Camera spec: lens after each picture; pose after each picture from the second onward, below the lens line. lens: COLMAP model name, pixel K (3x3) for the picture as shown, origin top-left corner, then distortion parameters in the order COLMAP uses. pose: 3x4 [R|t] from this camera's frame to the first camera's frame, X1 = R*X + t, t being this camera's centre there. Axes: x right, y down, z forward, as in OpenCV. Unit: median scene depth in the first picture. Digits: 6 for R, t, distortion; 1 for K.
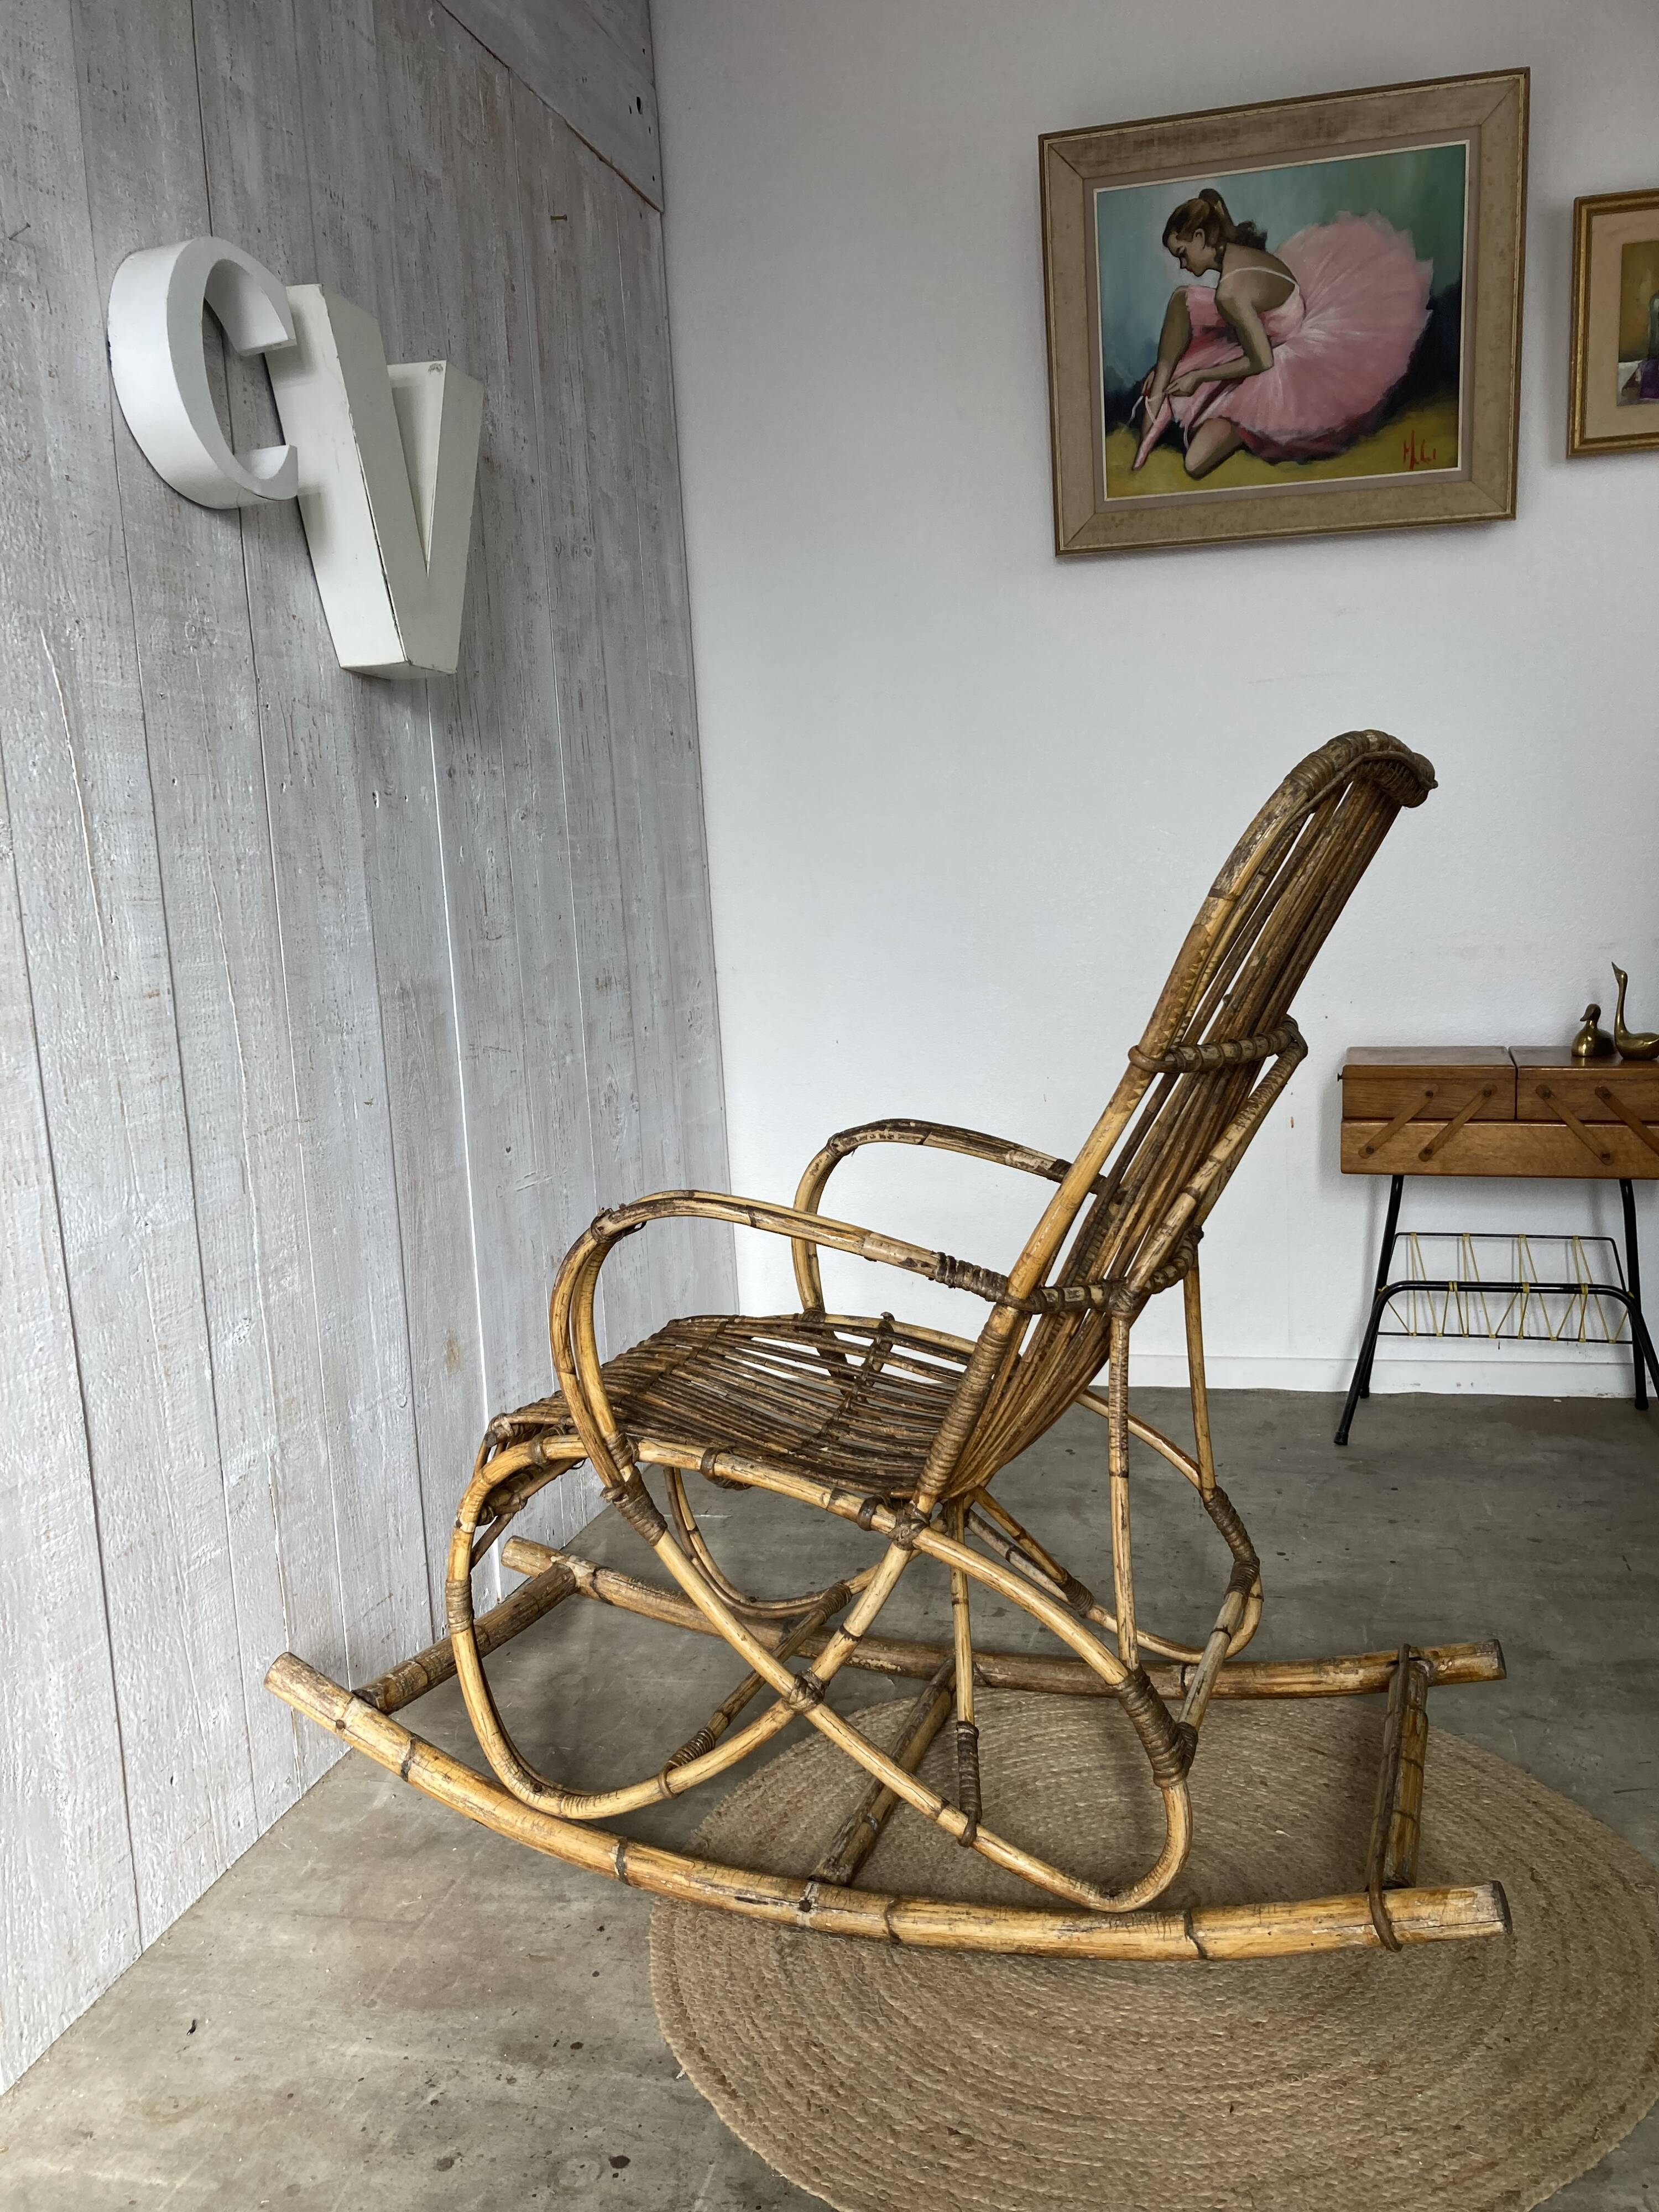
lens RADIAL K [[1831.4, 0, 839.5], [0, 1831.4, 1127.3], [0, 0, 1]] dist [0.032252, -0.020582]
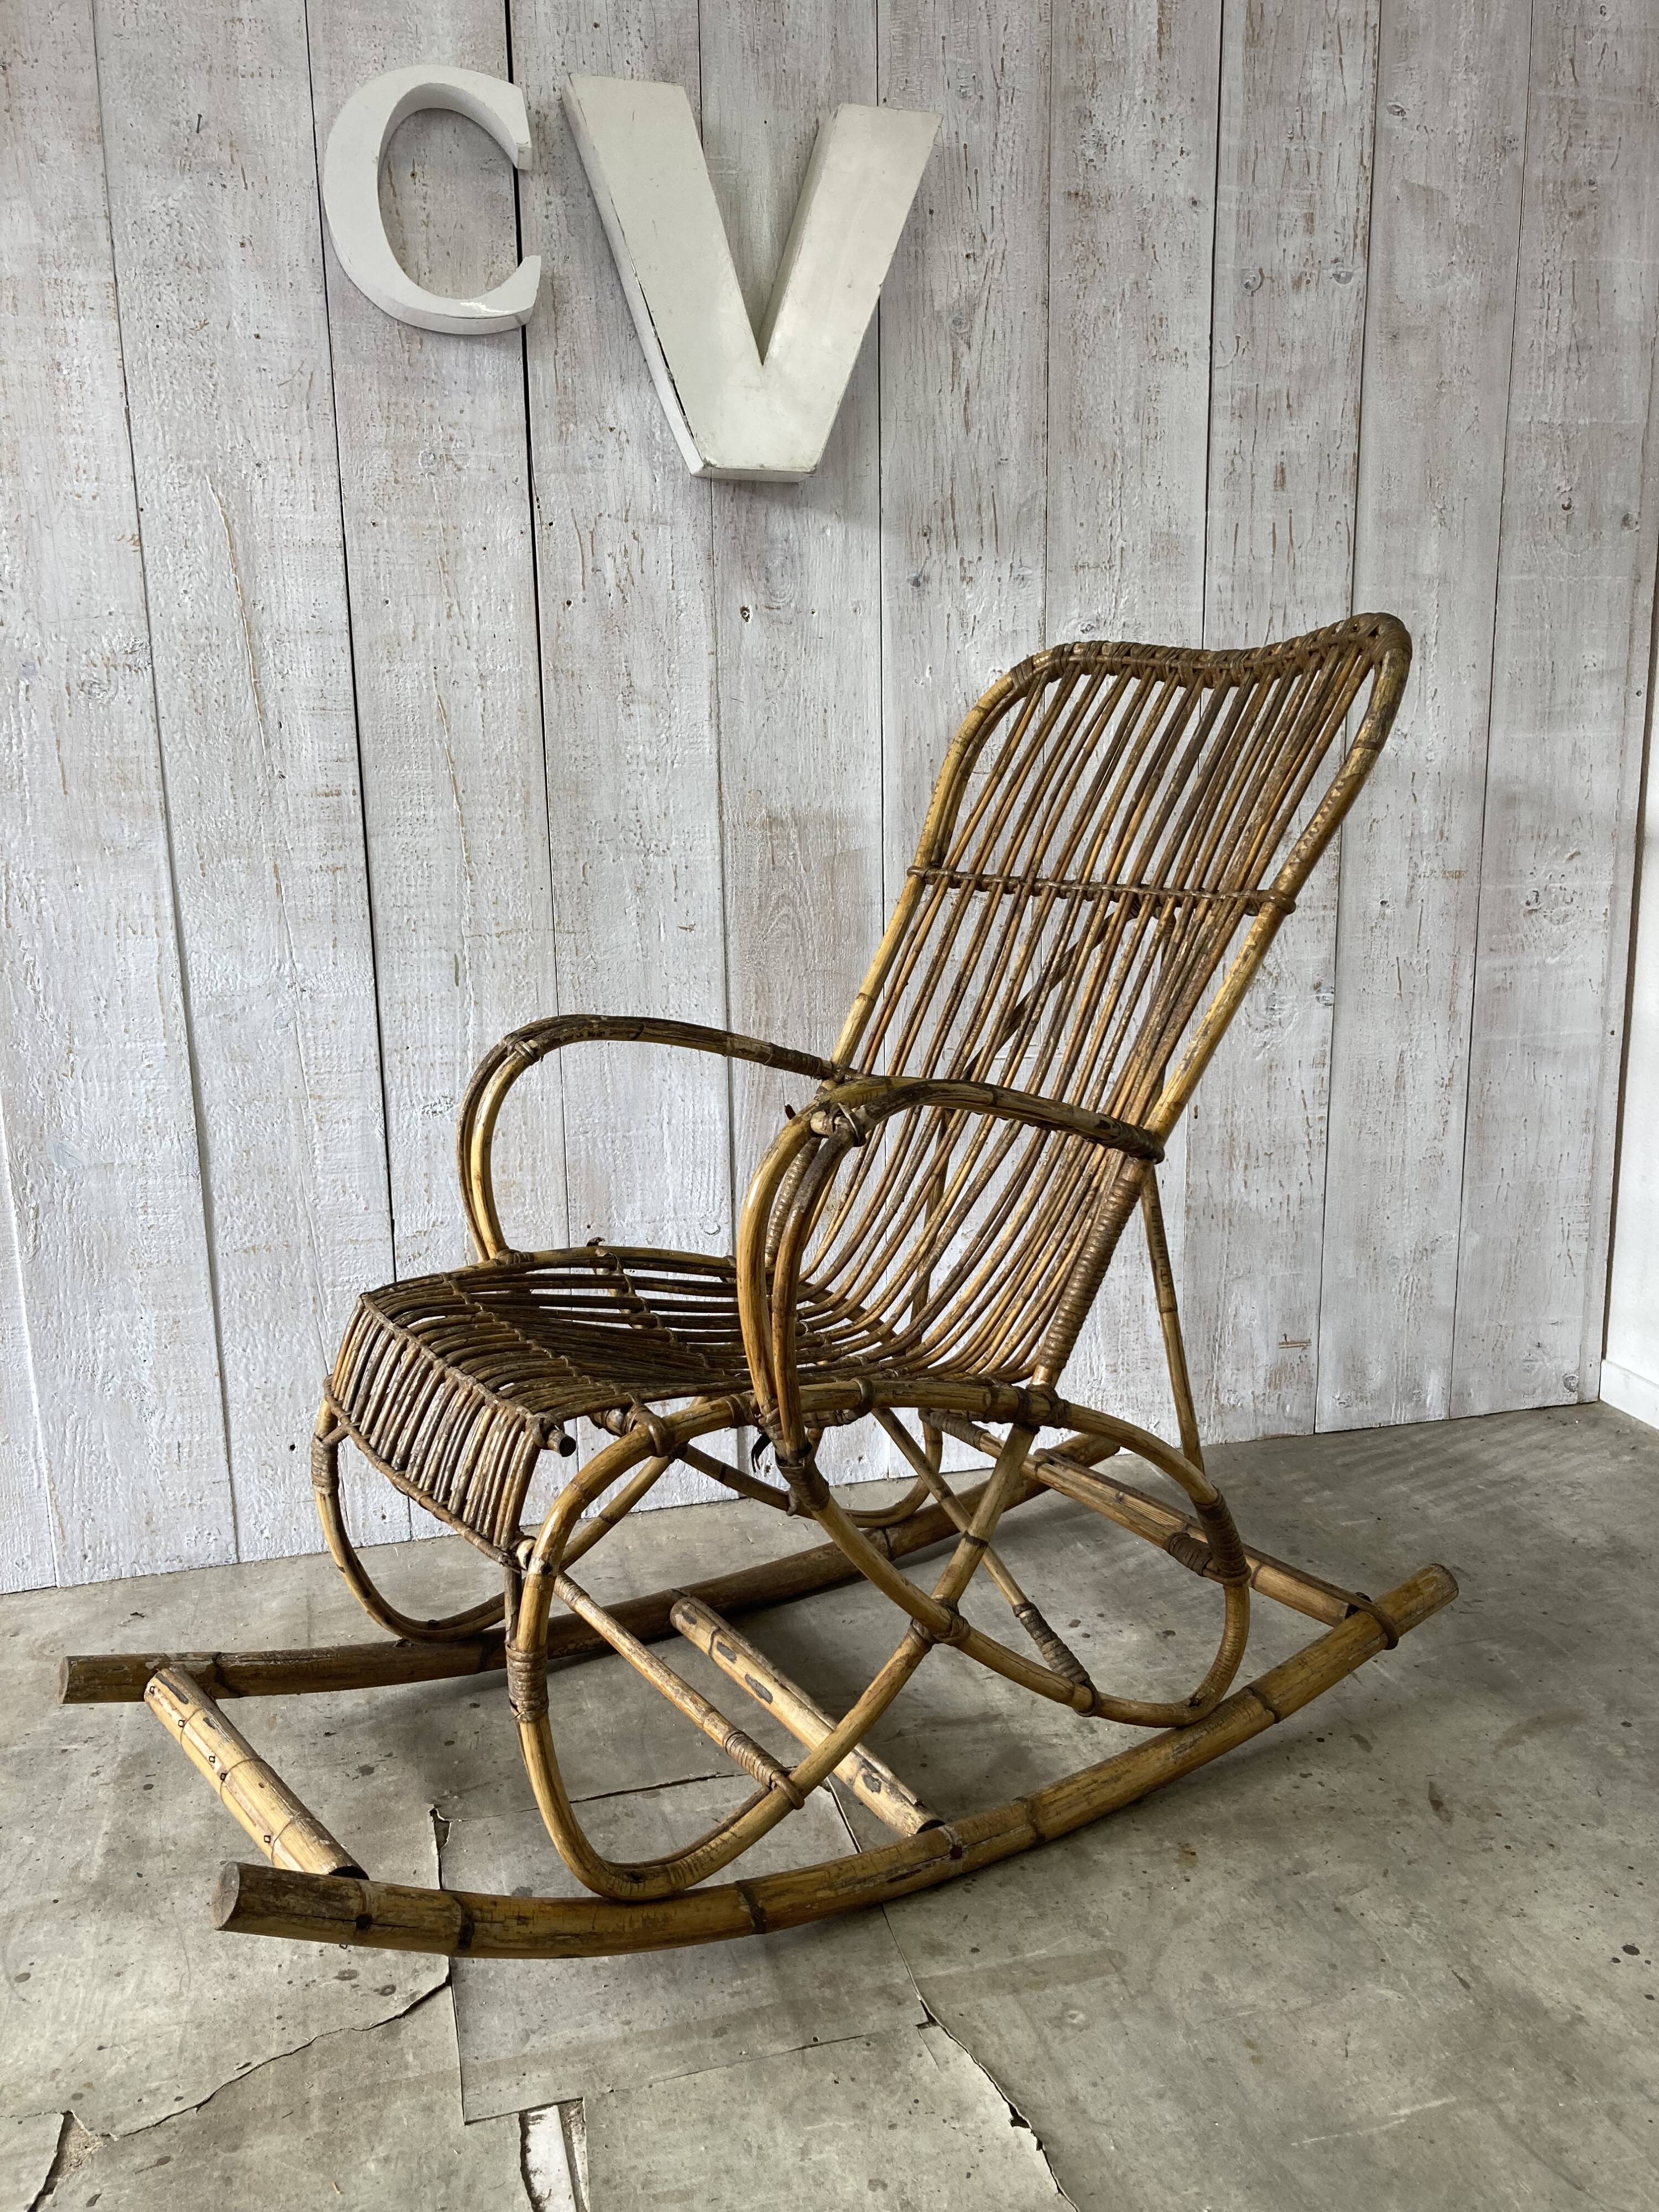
lens RADIAL K [[1831.4, 0, 840.9], [0, 1831.4, 1111.7], [0, 0, 1]] dist [0.032252, -0.020582]
pose [[0.487516, 0.231218, -0.841942, 0.705328], [-0.142583, 0.972436, 0.184493, -0.121744], [0.861393, 0.030104, 0.507046, 0.624327]]
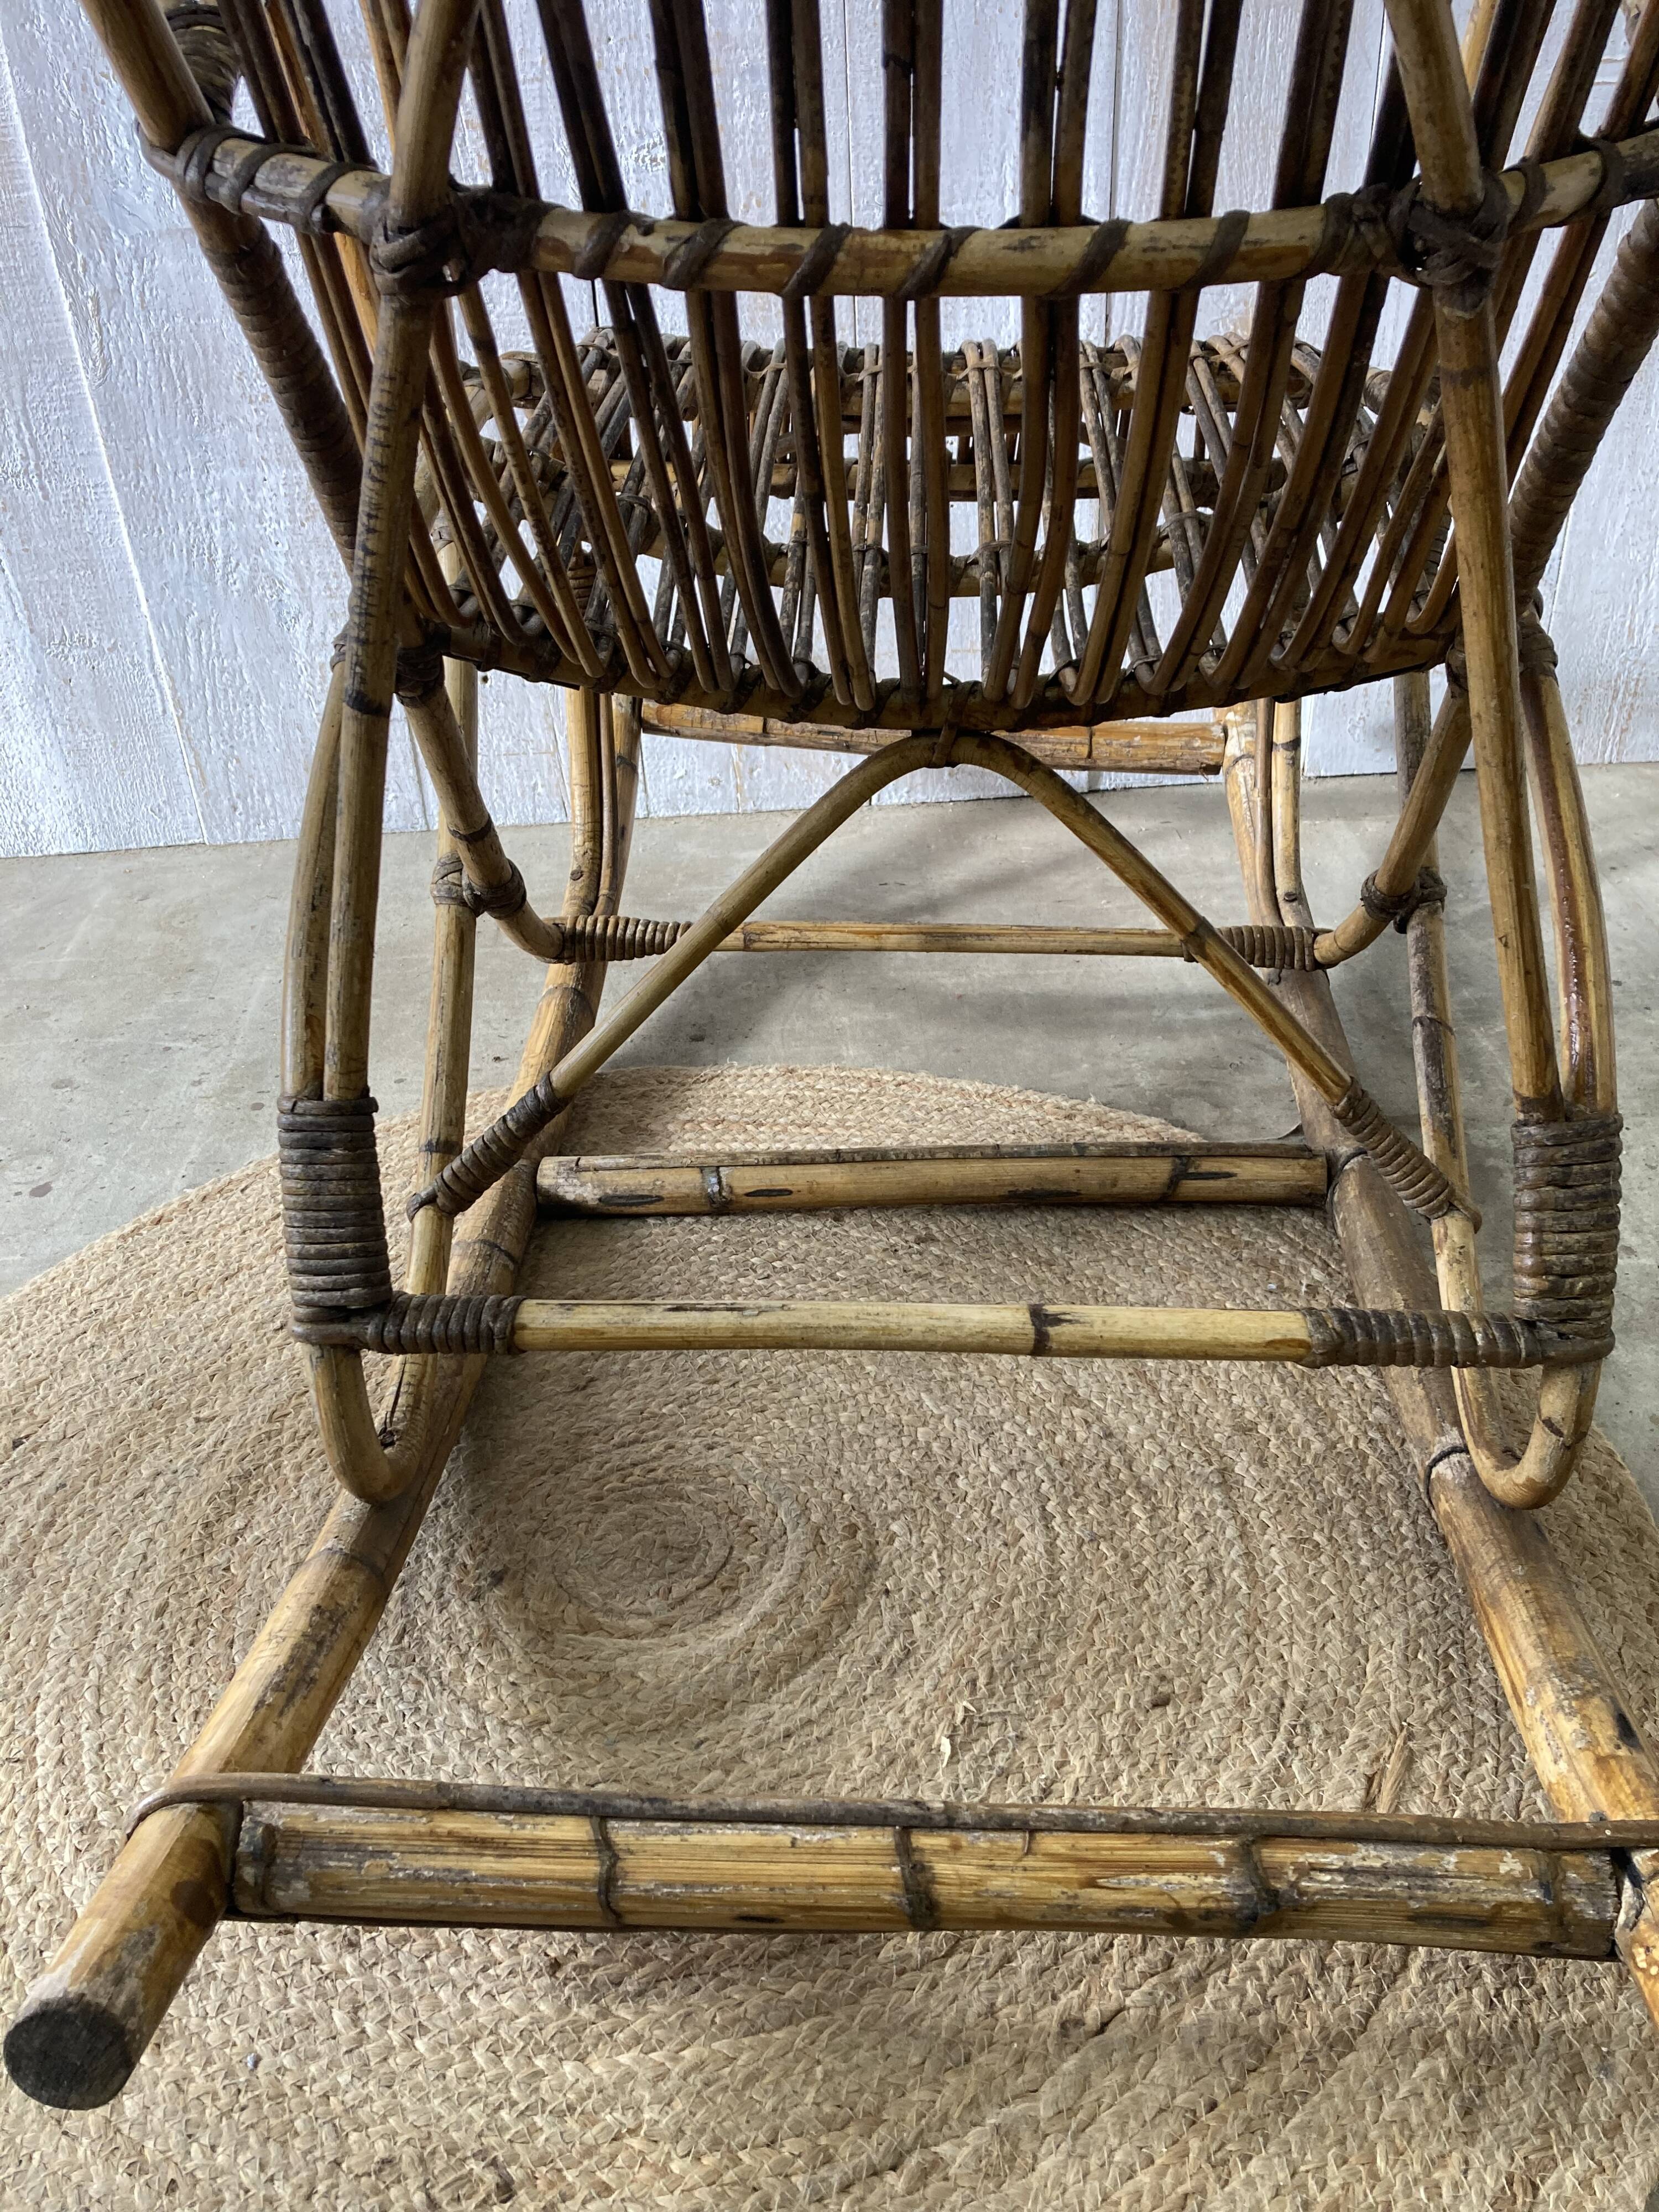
lens RADIAL K [[1831.4, 0, 847.1], [0, 1831.4, 1110.2], [0, 0, 1]] dist [0.032252, -0.020582]
pose [[0.304189, 0.548802, -0.778643, 0.450256], [-0.122651, 0.833137, 0.539295, 0.024014], [0.944683, -0.068546, 0.320743, 0.782800]]
